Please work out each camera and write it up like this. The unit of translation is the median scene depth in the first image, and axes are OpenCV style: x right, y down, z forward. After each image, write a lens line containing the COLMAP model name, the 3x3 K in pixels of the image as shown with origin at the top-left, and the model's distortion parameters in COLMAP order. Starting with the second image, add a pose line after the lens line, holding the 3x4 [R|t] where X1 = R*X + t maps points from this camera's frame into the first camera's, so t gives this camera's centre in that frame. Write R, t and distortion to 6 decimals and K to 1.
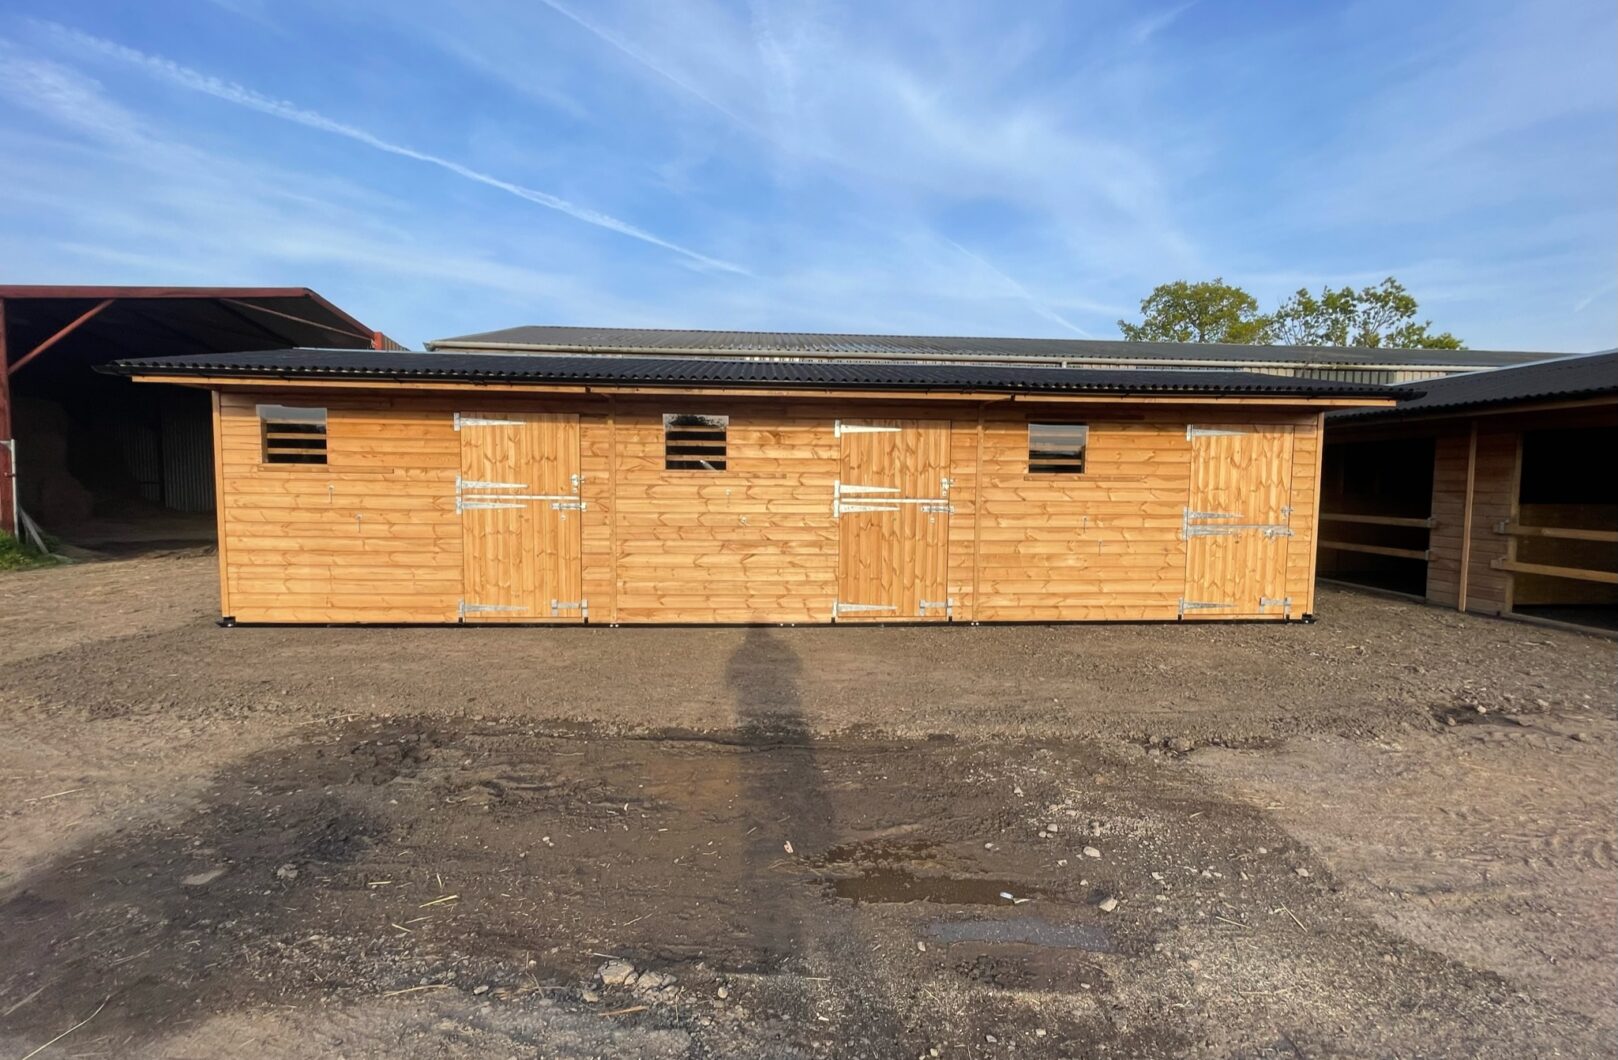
lens RADIAL K [[687.2, 0, 803.9], [0, 687.2, 519.3], [0, 0, 1]] dist [-0.002831, -0.000310]
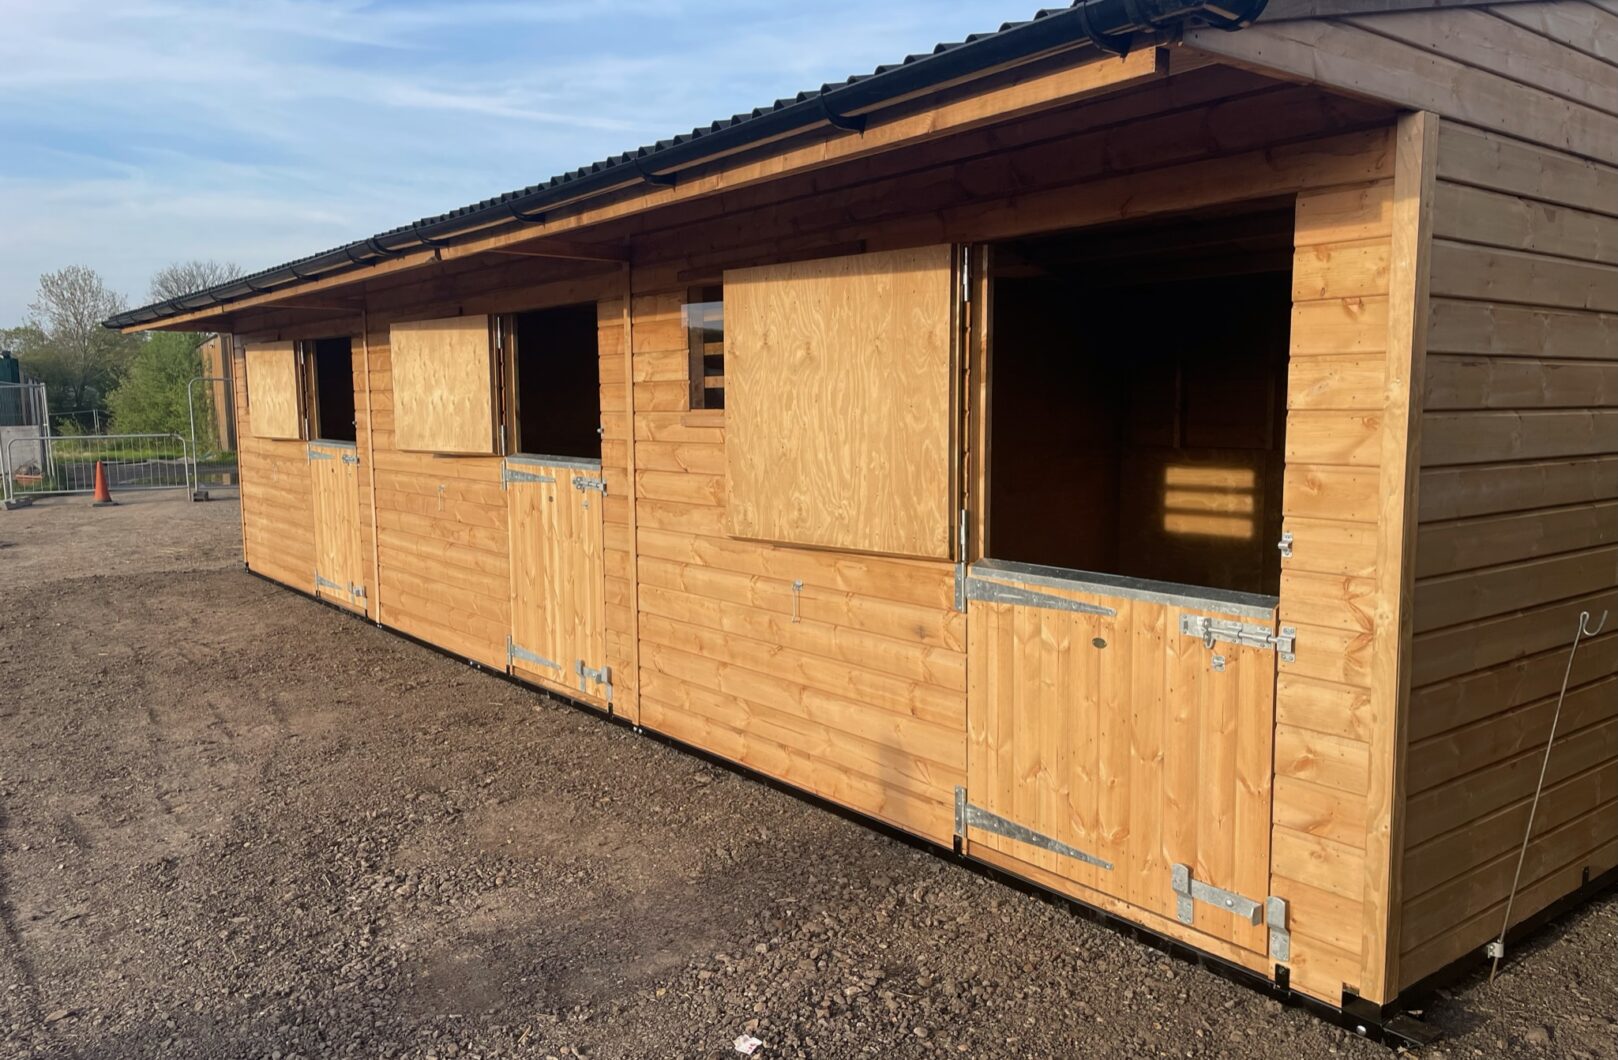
lens RADIAL K [[1212.7, 0, 809.0], [0, 1212.7, 530.0], [0, 0, 1]] dist [0.093924, -0.123051]
pose [[0.559680, 0.071744, -0.825597, 0.987247], [-0.035152, 0.997404, 0.062845, -0.041244], [0.827963, -0.006152, 0.560749, 0.621517]]
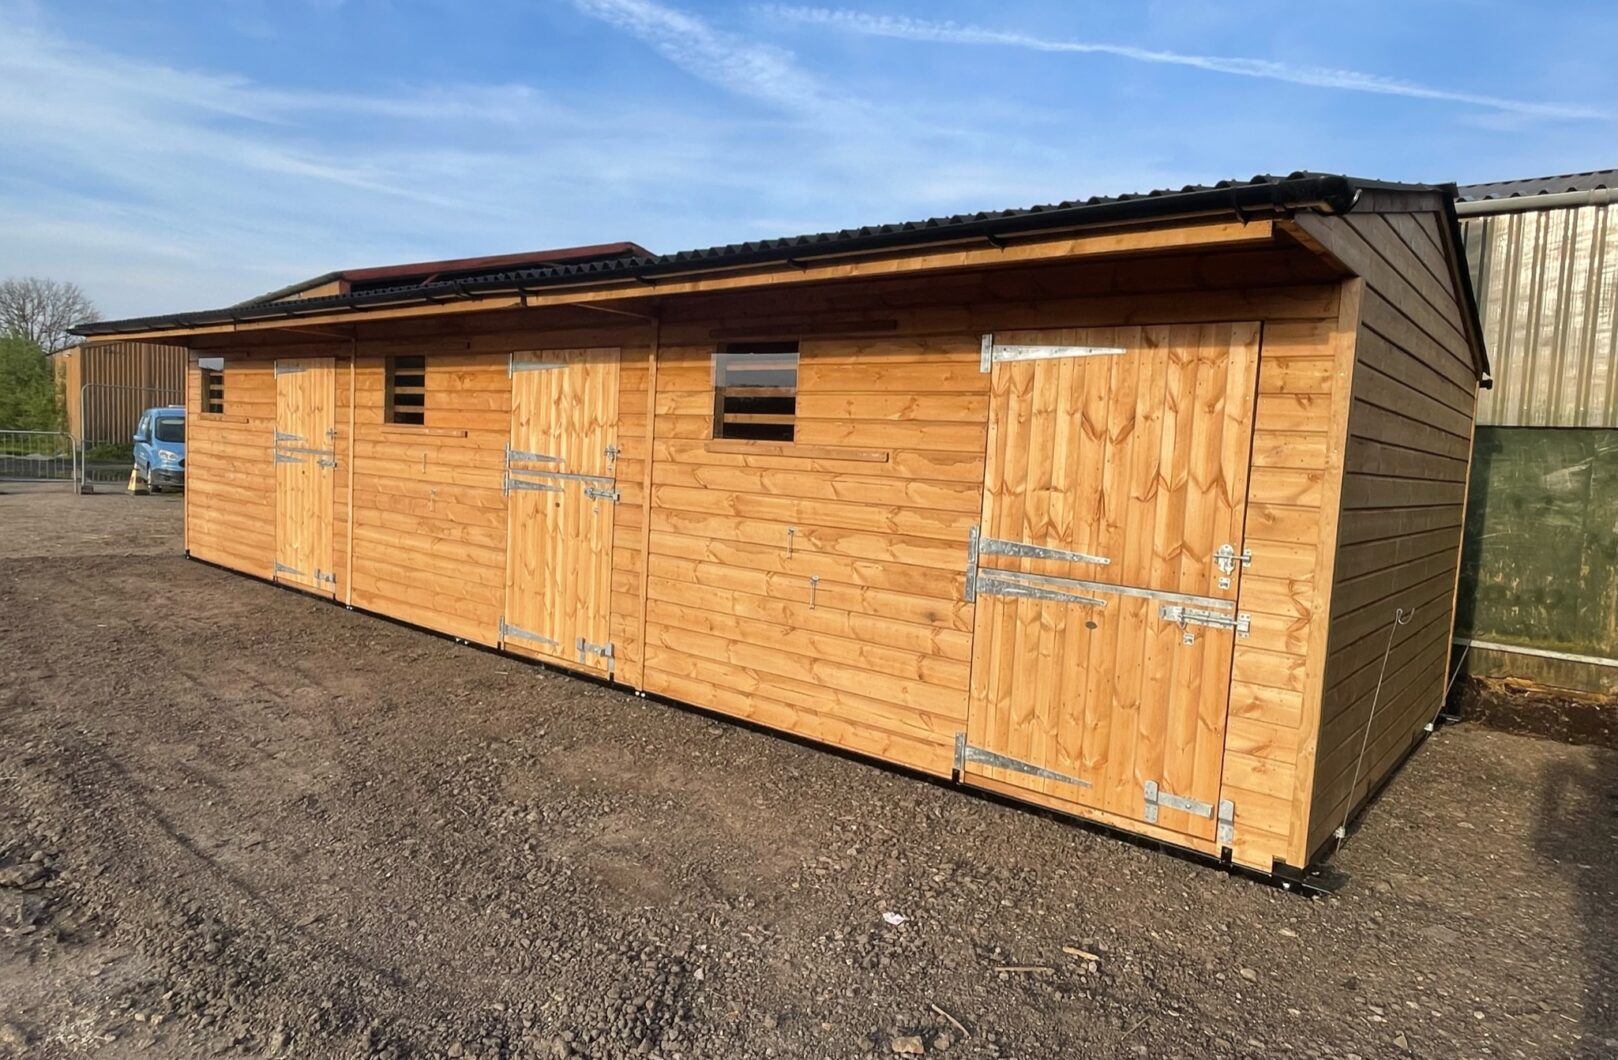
lens RADIAL K [[984.8, 0, 806.3], [0, 984.8, 526.9], [0, 0, 1]] dist [-0.004443, -0.000726]
pose [[0.726360, 0.082147, -0.682388, 0.903175], [-0.085894, 0.995898, 0.028459, -0.025361], [0.681926, 0.037941, 0.730436, 0.473172]]
